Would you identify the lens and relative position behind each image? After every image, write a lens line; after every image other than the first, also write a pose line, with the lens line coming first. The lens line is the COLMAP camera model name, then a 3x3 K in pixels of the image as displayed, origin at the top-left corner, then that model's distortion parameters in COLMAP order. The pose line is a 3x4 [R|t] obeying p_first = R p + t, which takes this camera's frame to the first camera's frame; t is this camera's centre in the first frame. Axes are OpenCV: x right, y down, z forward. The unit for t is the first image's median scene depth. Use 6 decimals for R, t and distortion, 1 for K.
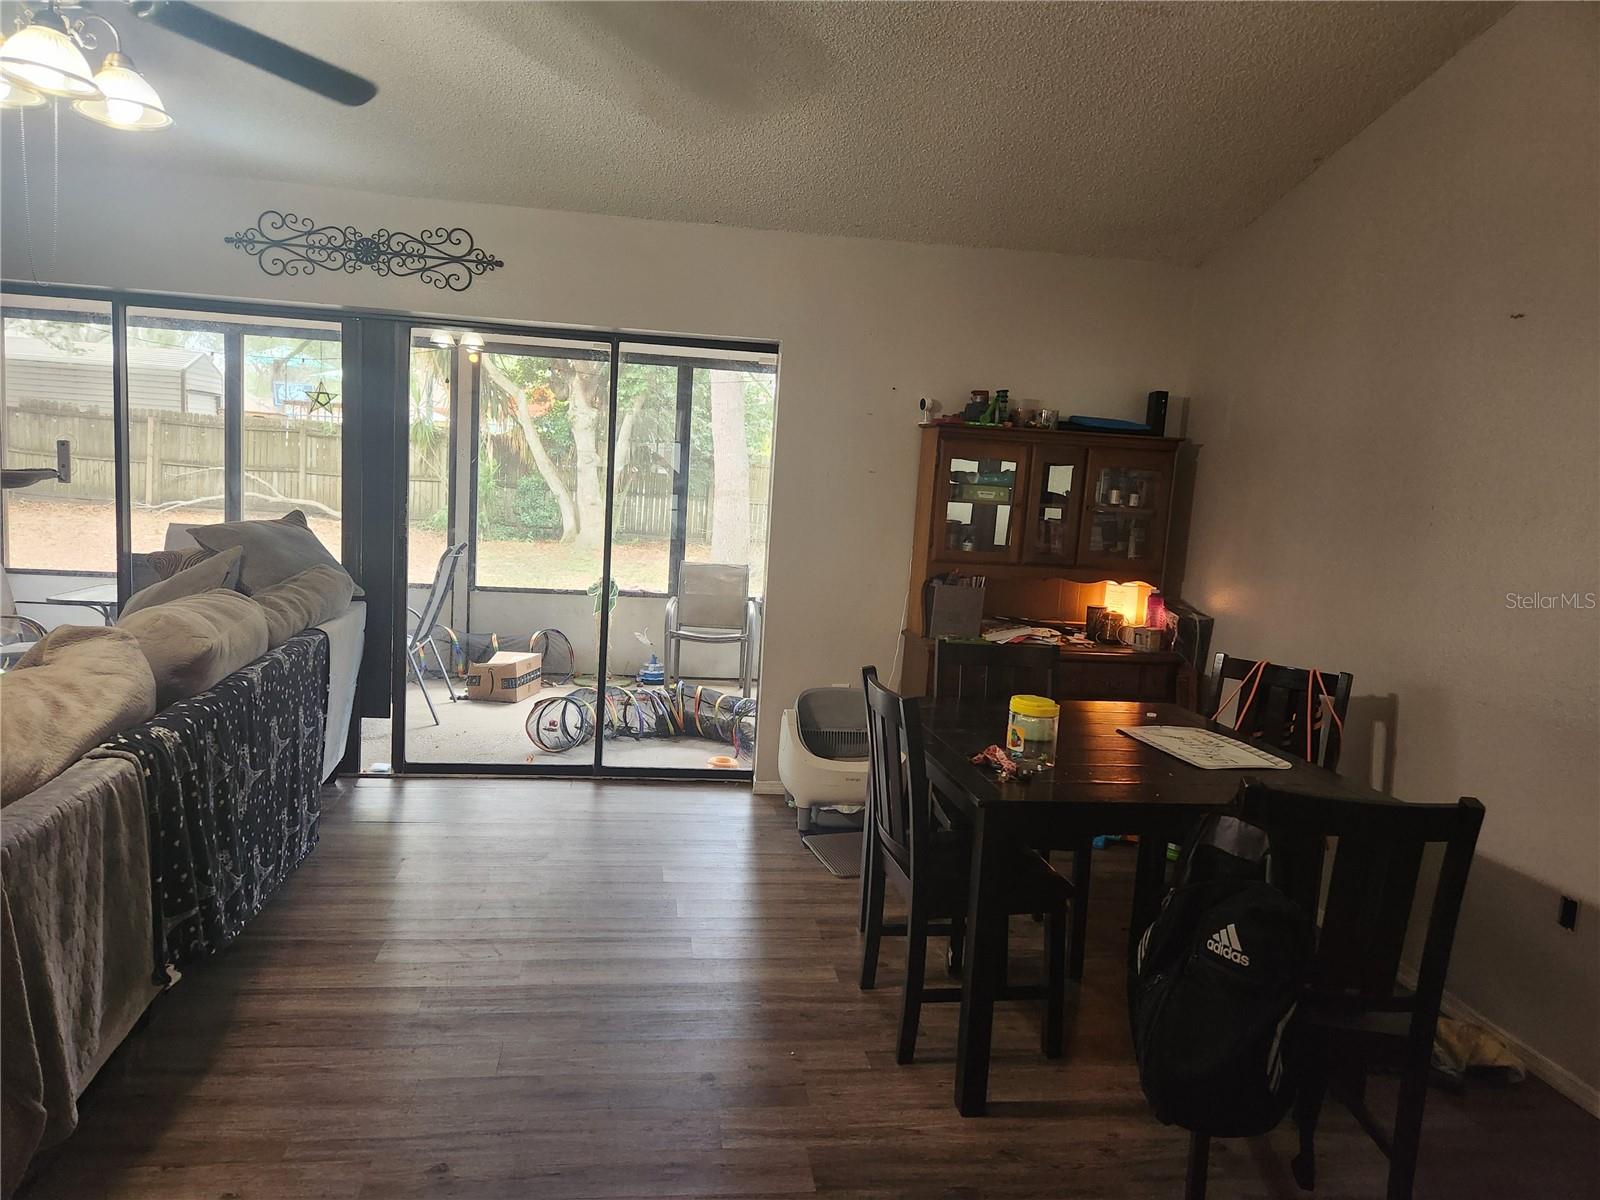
lens RADIAL K [[1073.3, 0, 795.9], [0, 1073.3, 597.3], [0, 0, 1]] dist [0.068197, -0.047583]
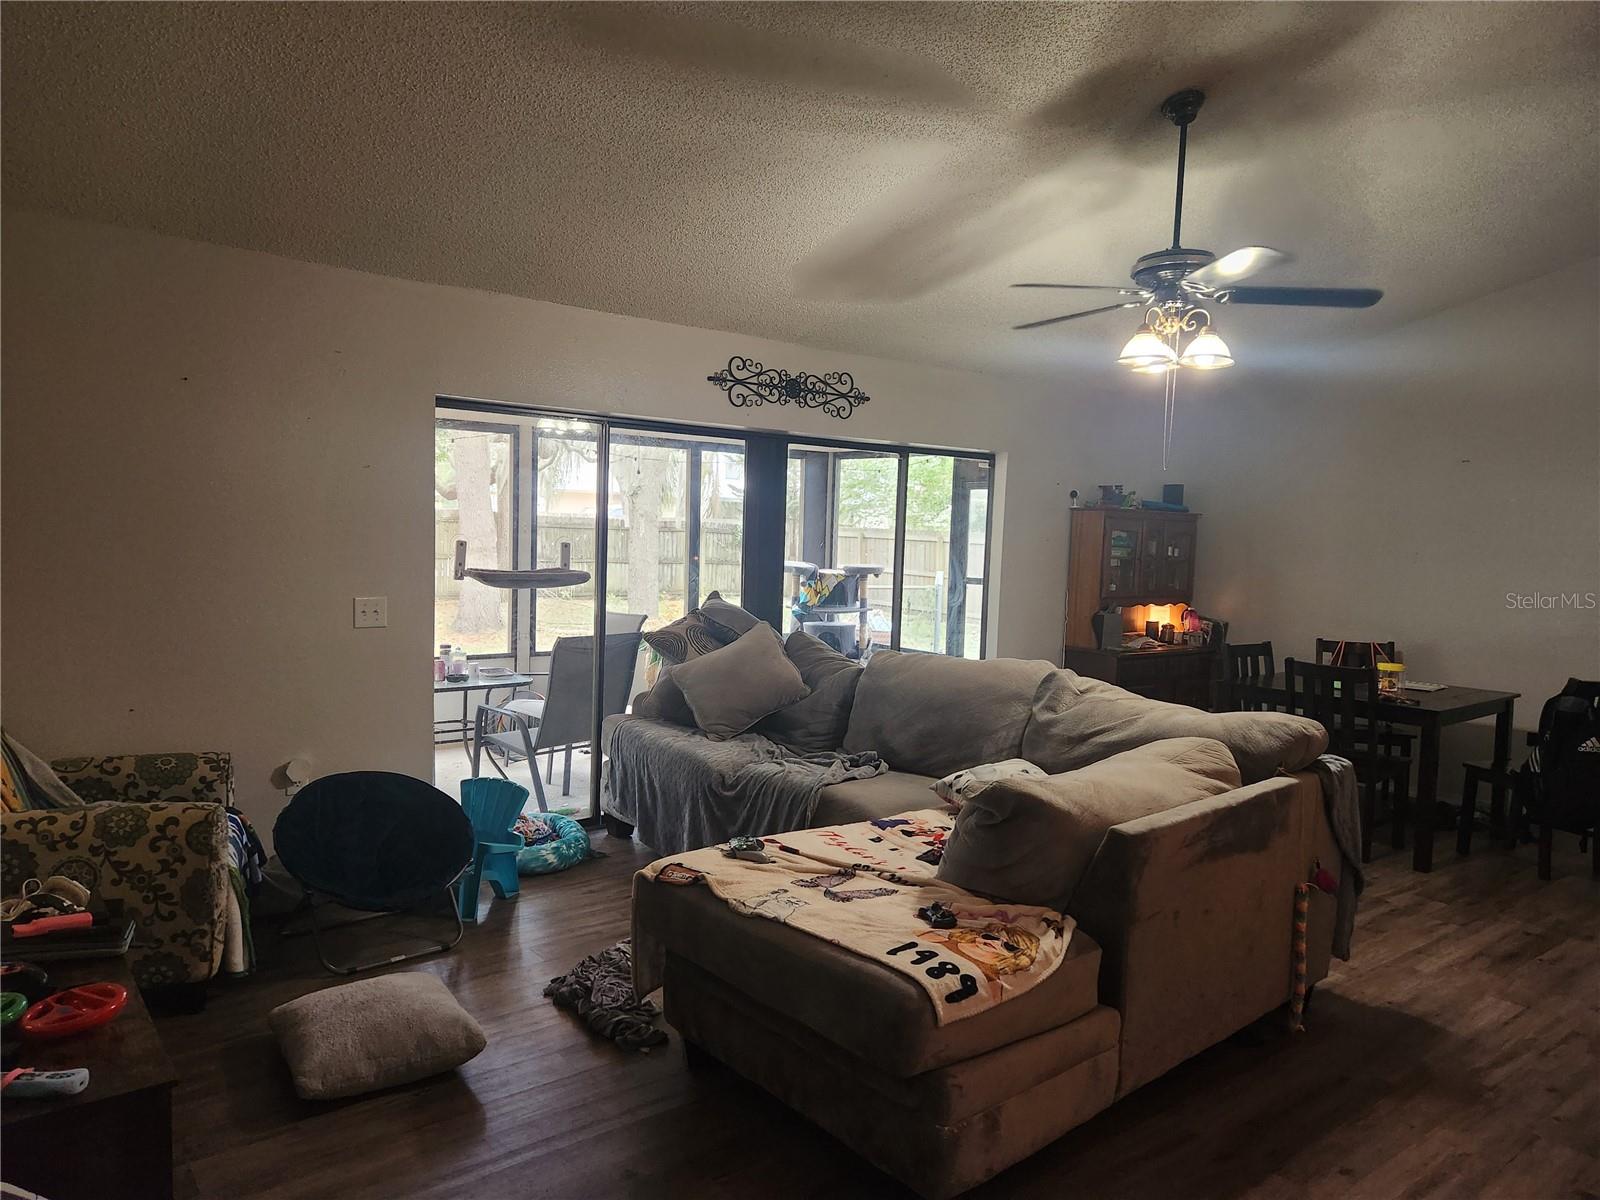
lens RADIAL K [[1073.3, 0, 795.9], [0, 1073.3, 597.3], [0, 0, 1]] dist [0.068197, -0.047583]
pose [[0.859561, -0.061805, 0.507282, -1.047952], [0.078643, 0.996833, -0.011806, -0.052809], [-0.504946, 0.050042, 0.861699, -0.098024]]
